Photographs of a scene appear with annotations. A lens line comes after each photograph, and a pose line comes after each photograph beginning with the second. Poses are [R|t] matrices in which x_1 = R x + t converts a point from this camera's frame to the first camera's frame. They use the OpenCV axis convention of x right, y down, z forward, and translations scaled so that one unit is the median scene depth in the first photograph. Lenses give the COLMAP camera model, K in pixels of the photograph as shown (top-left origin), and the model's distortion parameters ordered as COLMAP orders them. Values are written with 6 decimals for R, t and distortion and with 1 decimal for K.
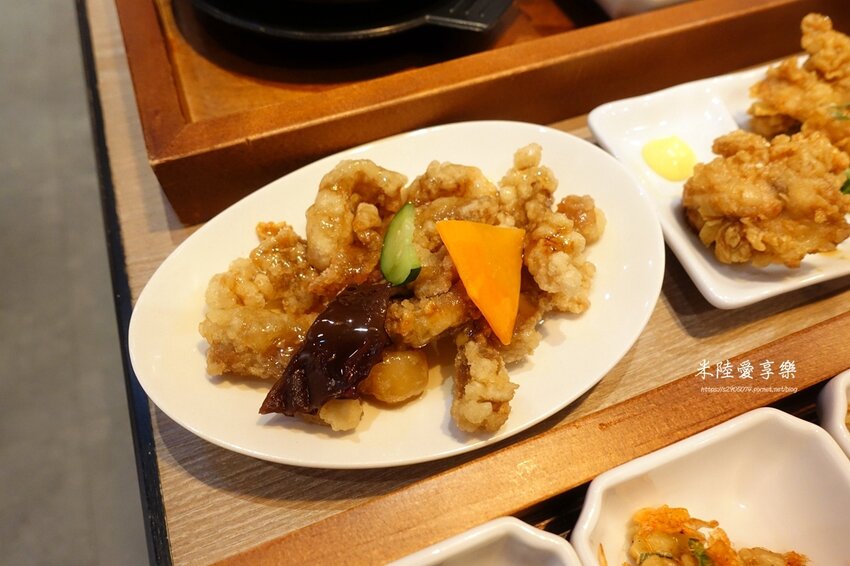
lens RADIAL K [[574.3, 0, 425.0], [0, 574.3, 283.0], [0, 0, 1]] dist [-0.007996, -0.000889]
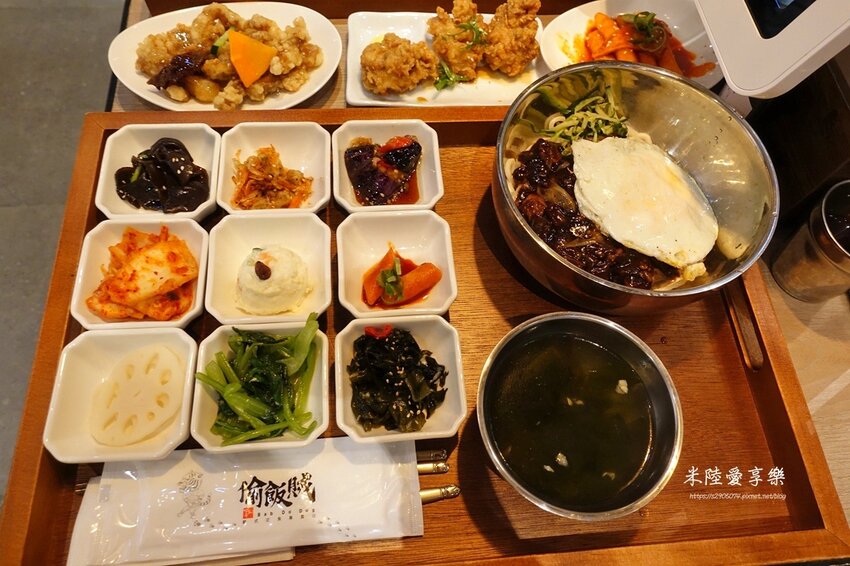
lens RADIAL K [[574.3, 0, 425.0], [0, 574.3, 283.0], [0, 0, 1]] dist [-0.007996, -0.000889]
pose [[0.958466, 0.272732, -0.083426, 1.374064], [-0.261648, 0.957248, 0.123359, 0.425854], [0.113503, -0.096407, 0.988849, -1.529824]]
